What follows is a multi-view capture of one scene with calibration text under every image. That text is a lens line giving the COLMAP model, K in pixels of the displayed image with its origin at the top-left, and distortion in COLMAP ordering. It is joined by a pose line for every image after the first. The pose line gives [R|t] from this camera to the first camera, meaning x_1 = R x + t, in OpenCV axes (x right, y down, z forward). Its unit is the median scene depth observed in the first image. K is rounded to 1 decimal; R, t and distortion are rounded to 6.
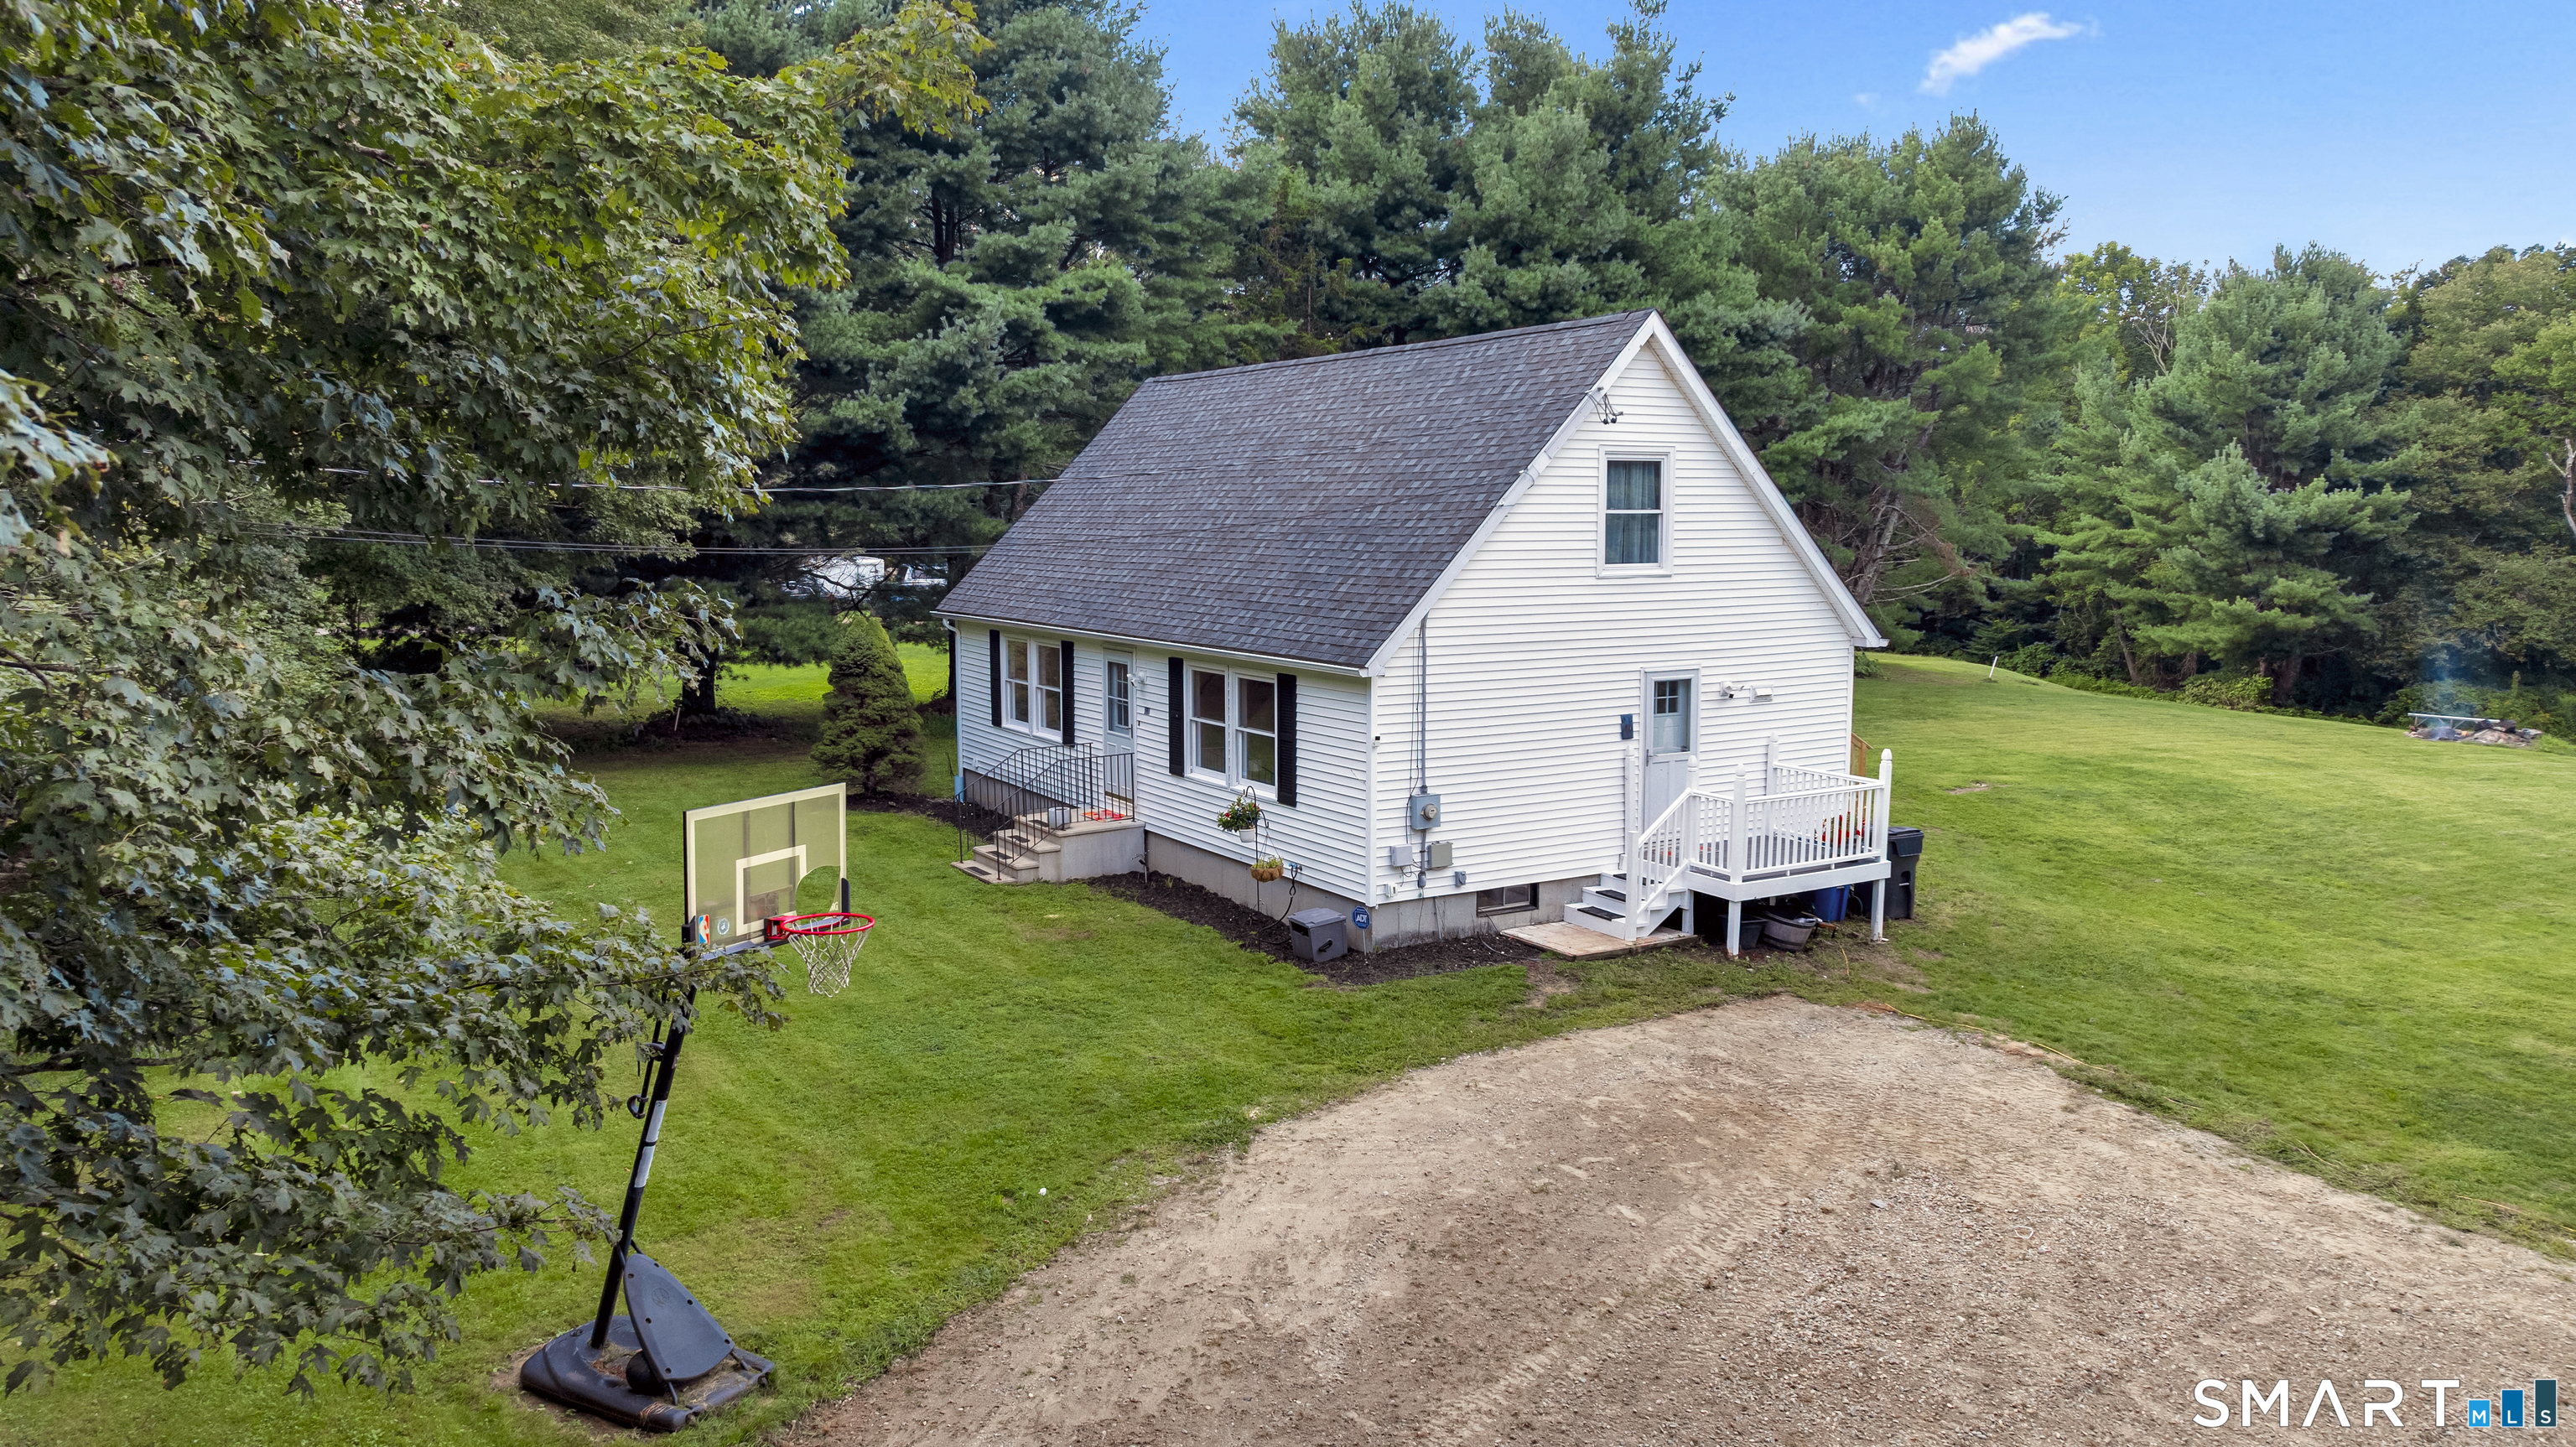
lens RADIAL K [[1826.5, 0, 1279.3], [0, 1826.5, 734.5], [0, 0, 1]] dist [-0.022811, 0.017157]
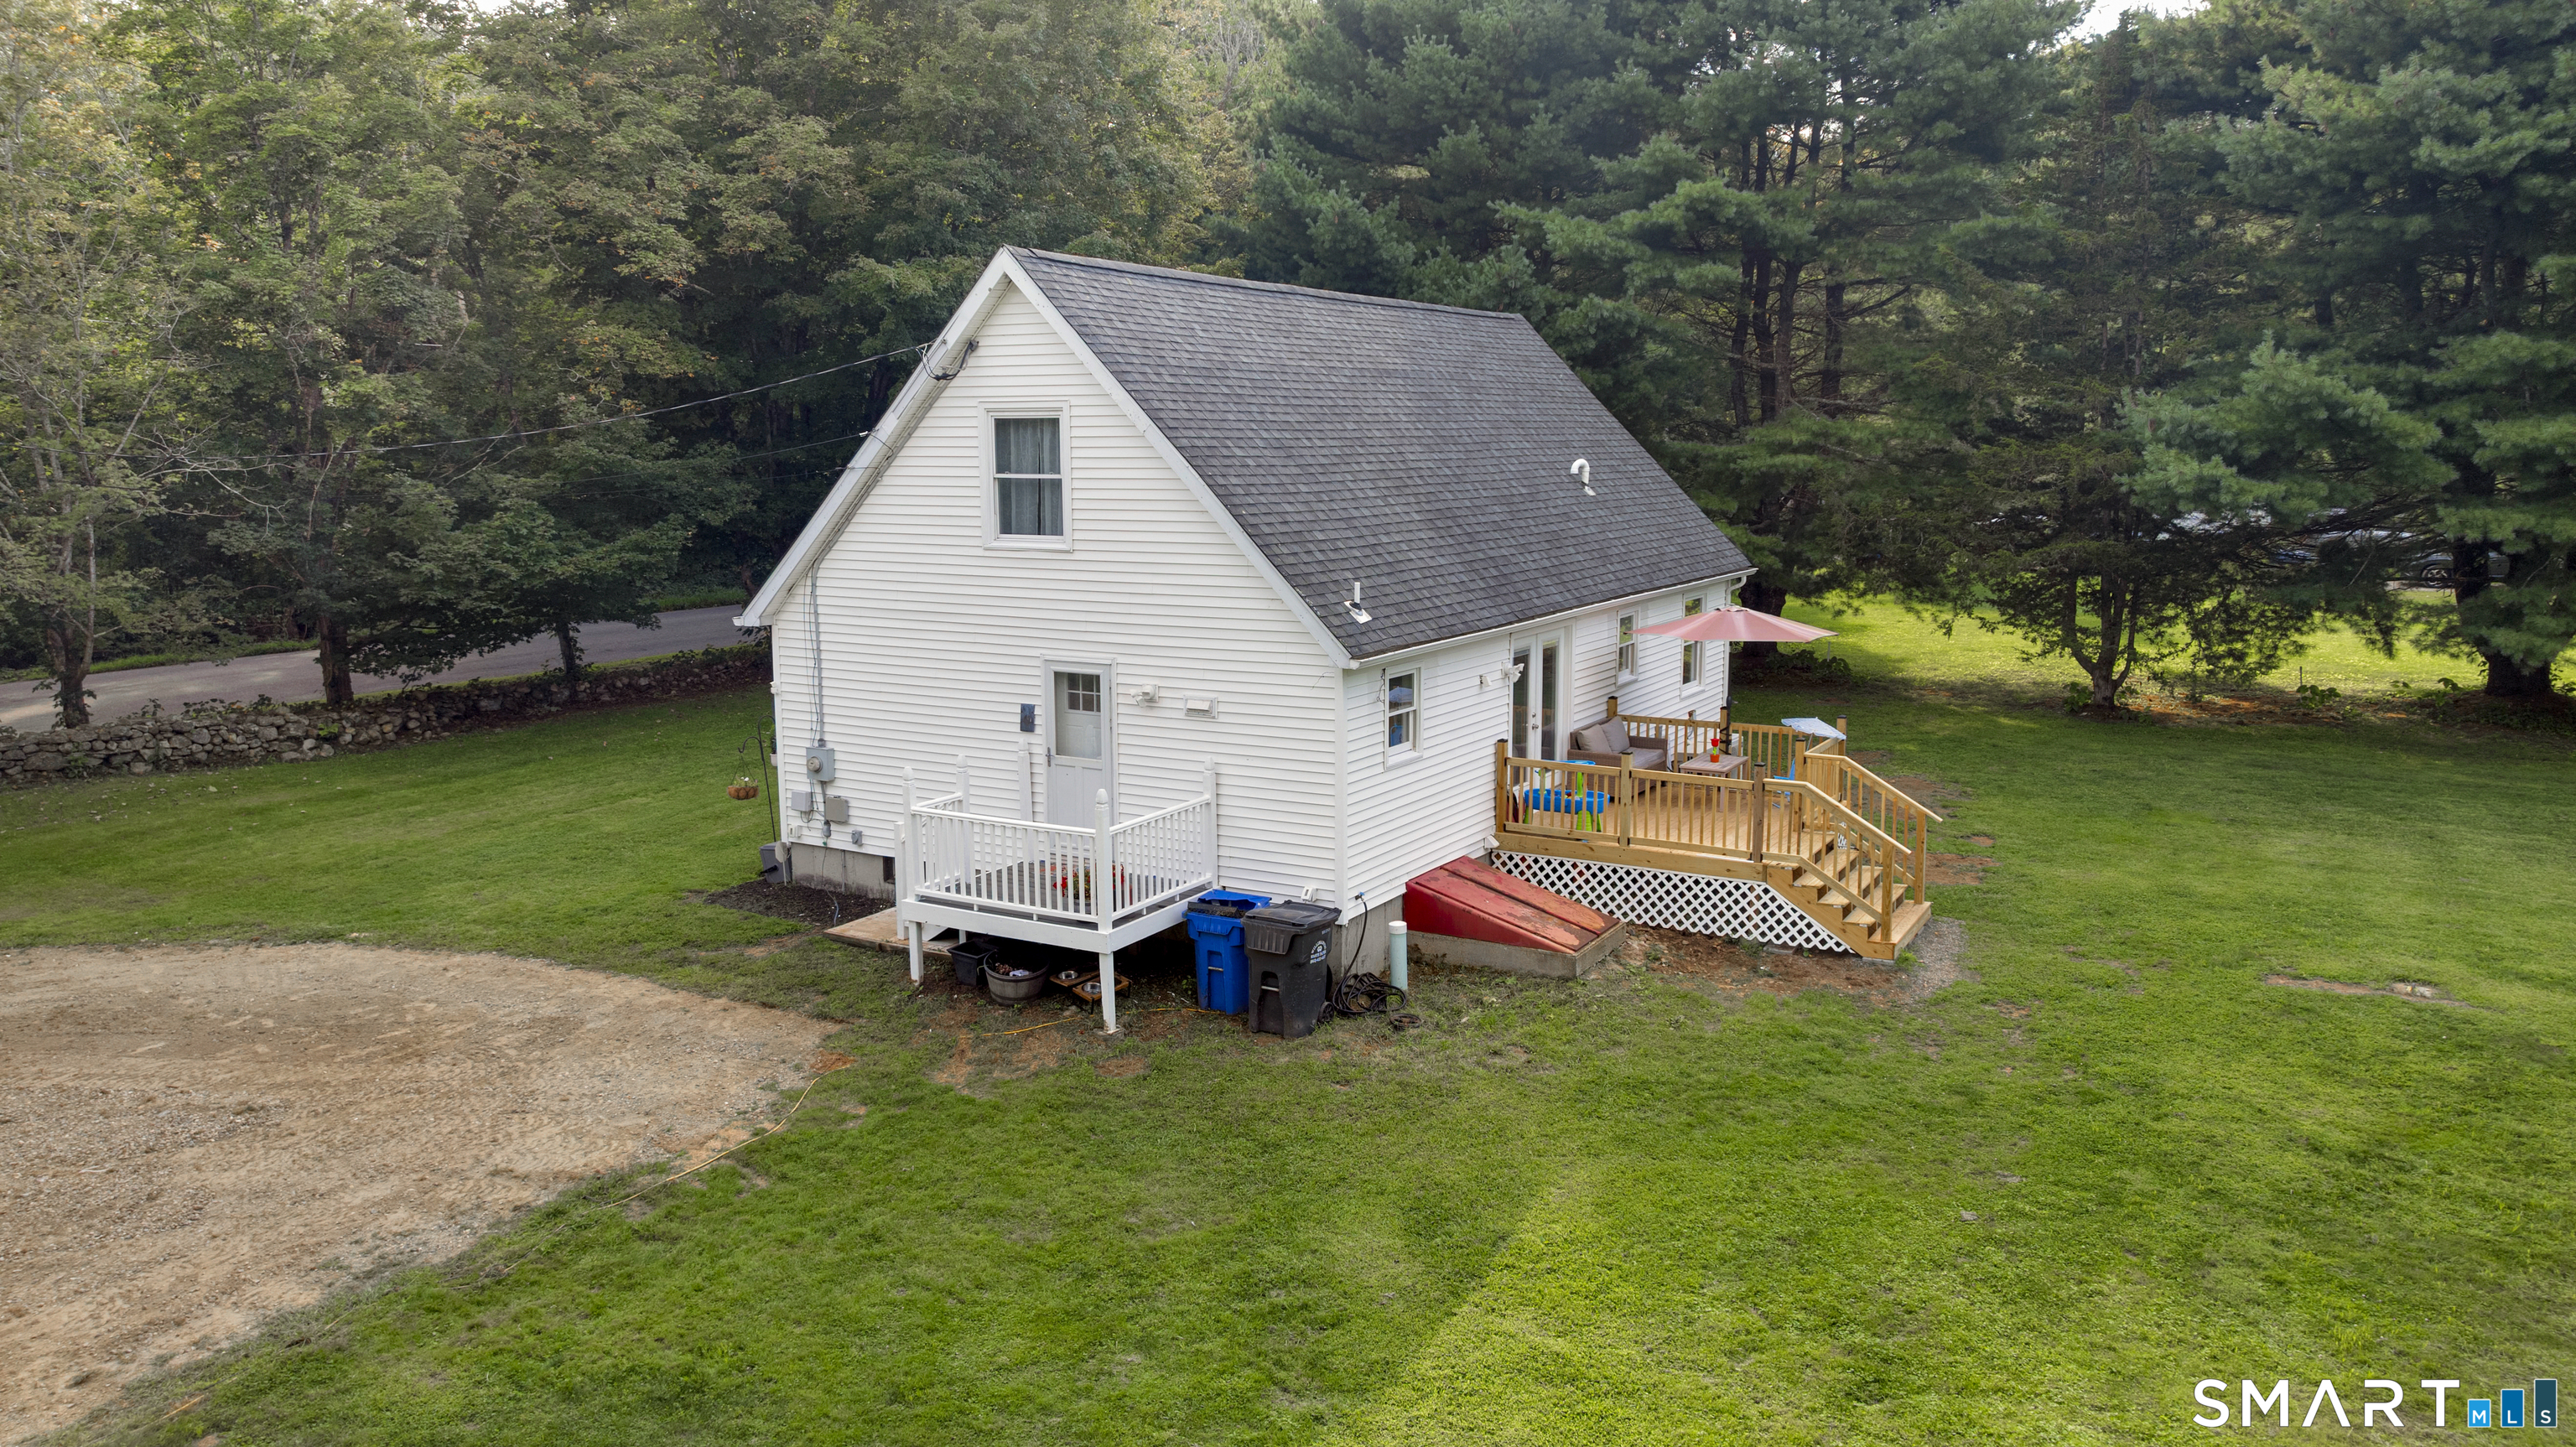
lens RADIAL K [[1826.5, 0, 1291.6], [0, 1826.5, 710.5], [0, 0, 1]] dist [-0.022811, 0.017157]
pose [[0.476737, 0.131999, -0.869079, 1.087400], [-0.106338, 0.990061, 0.092042, -0.109877], [0.872590, 0.048536, 0.486035, 0.720103]]
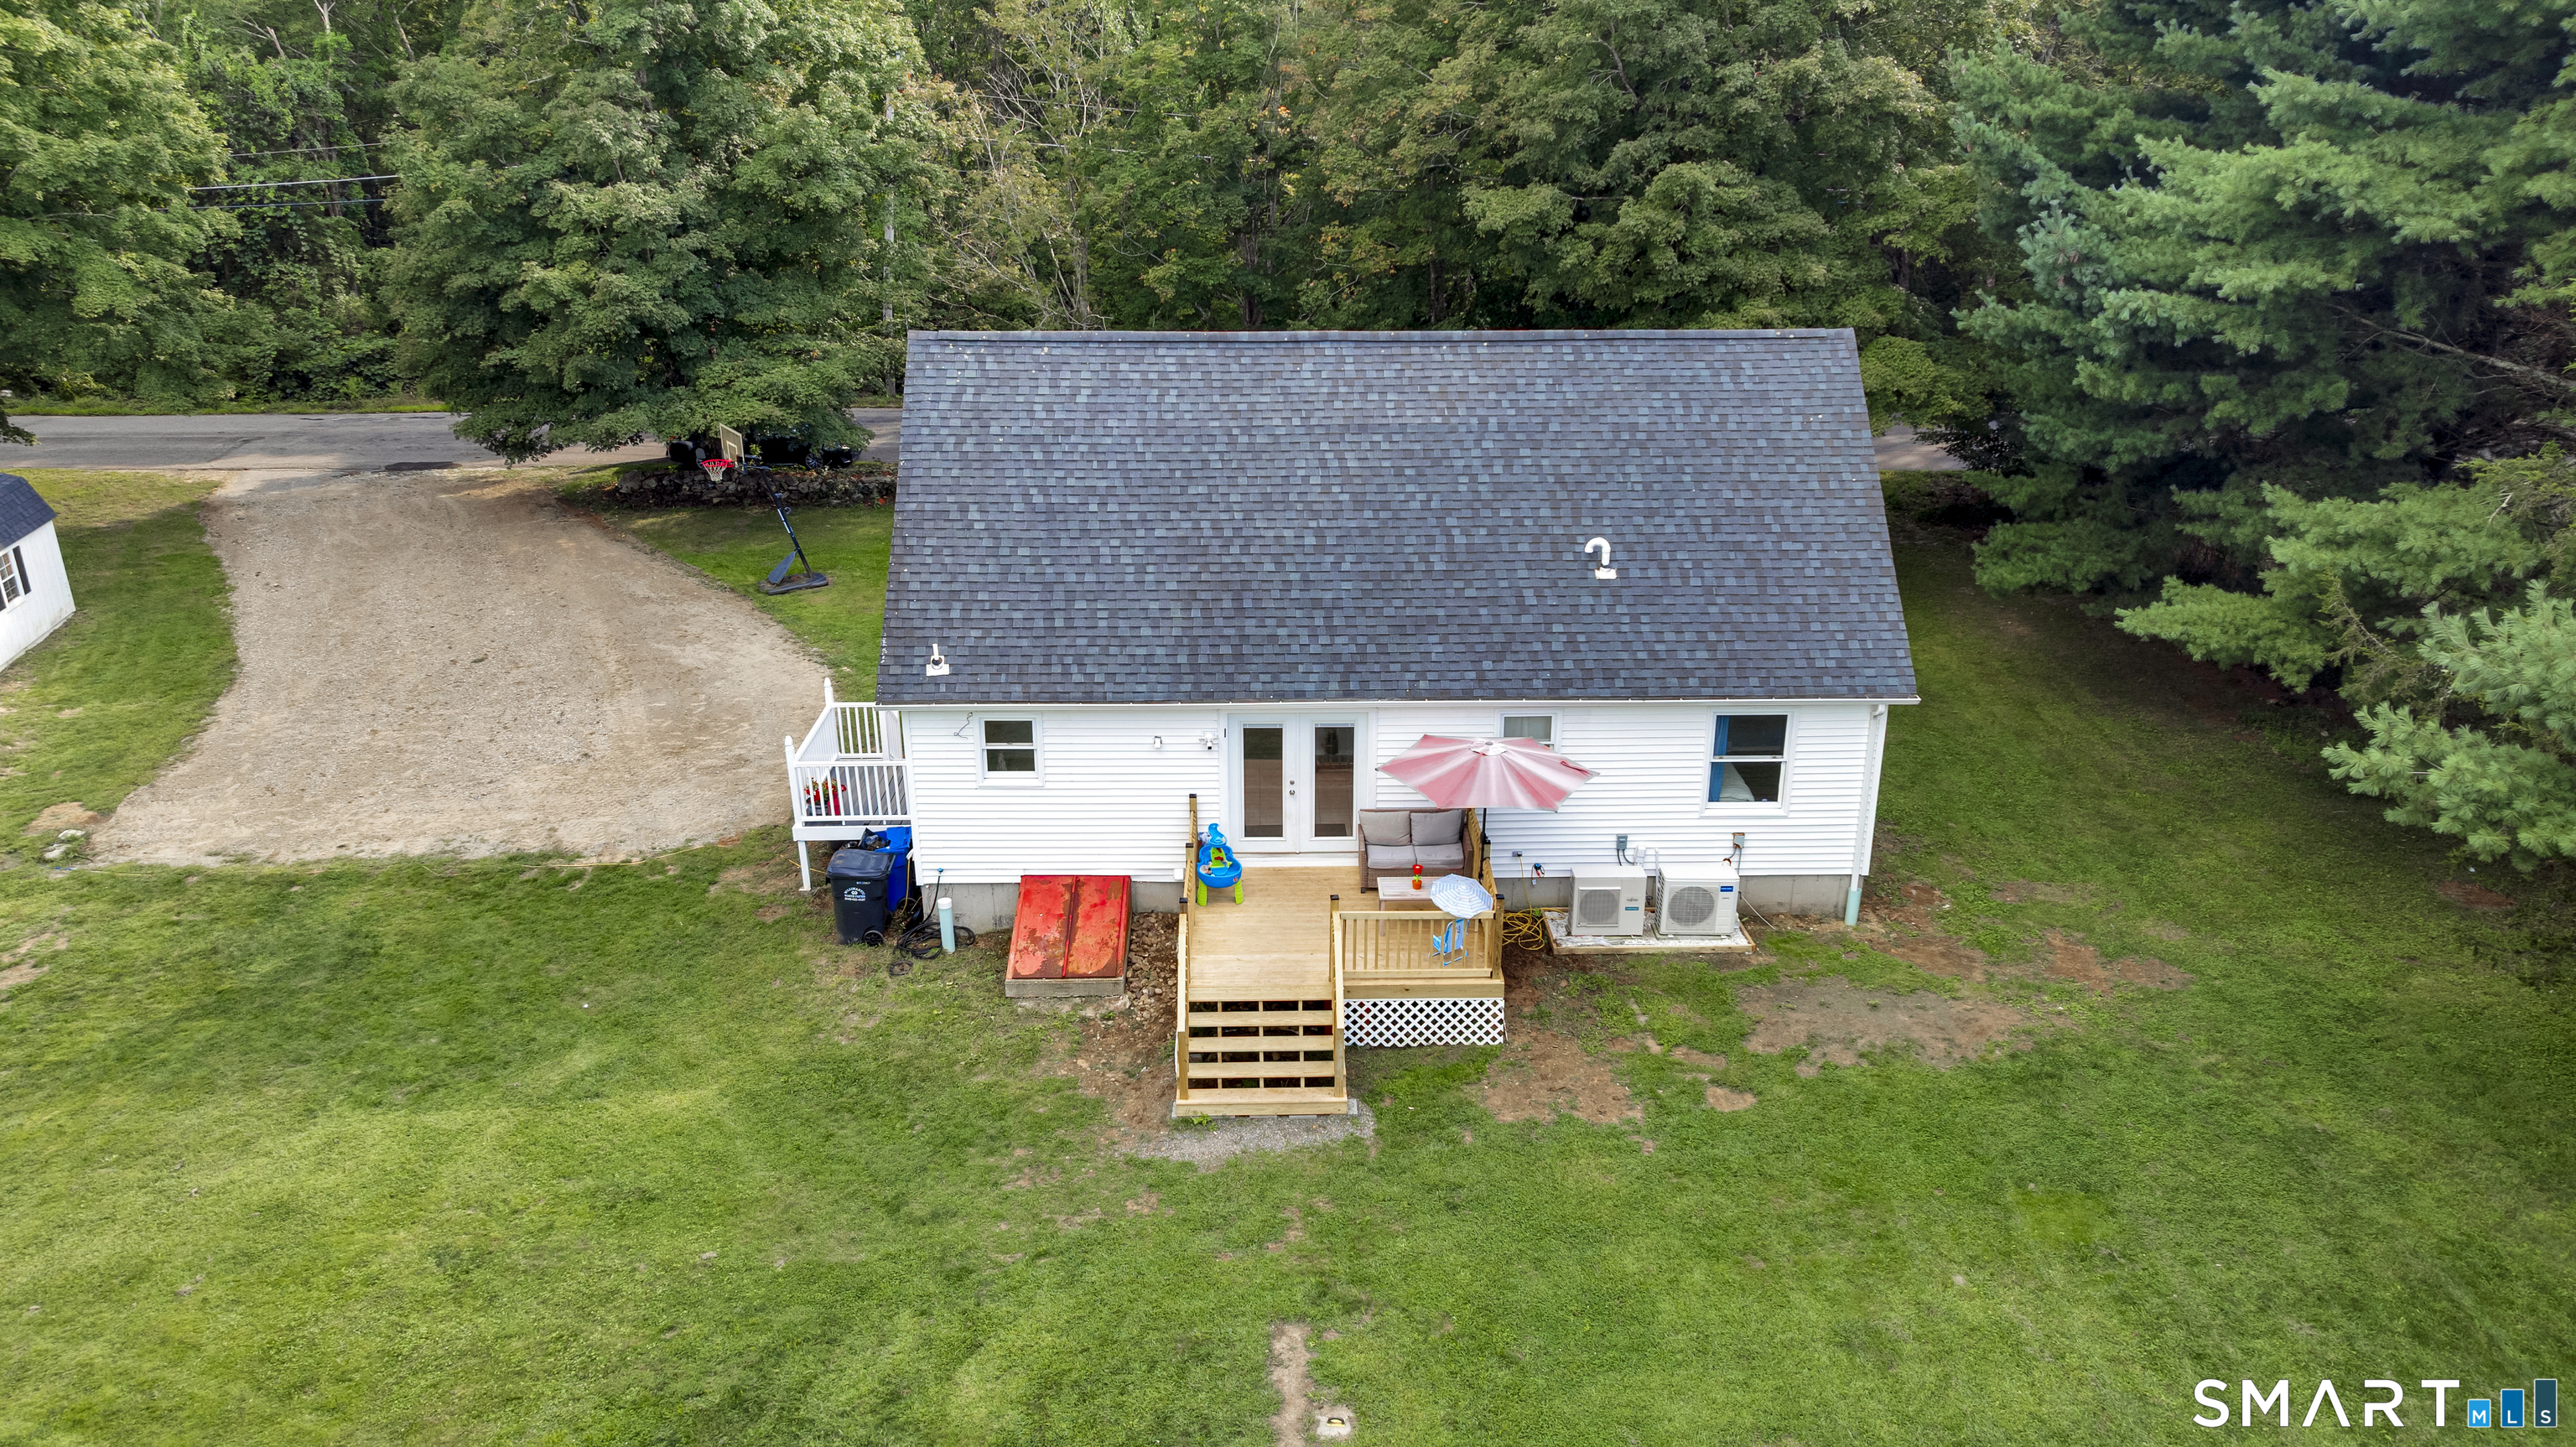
lens RADIAL K [[1826.5, 0, 1297.5], [0, 1826.5, 707.4], [0, 0, 1]] dist [-0.022811, 0.017157]
pose [[-0.504364, 0.307042, -0.807057, 1.143169], [-0.108764, 0.904611, 0.412127, -0.541949], [0.856614, 0.295641, -0.422859, 1.834711]]
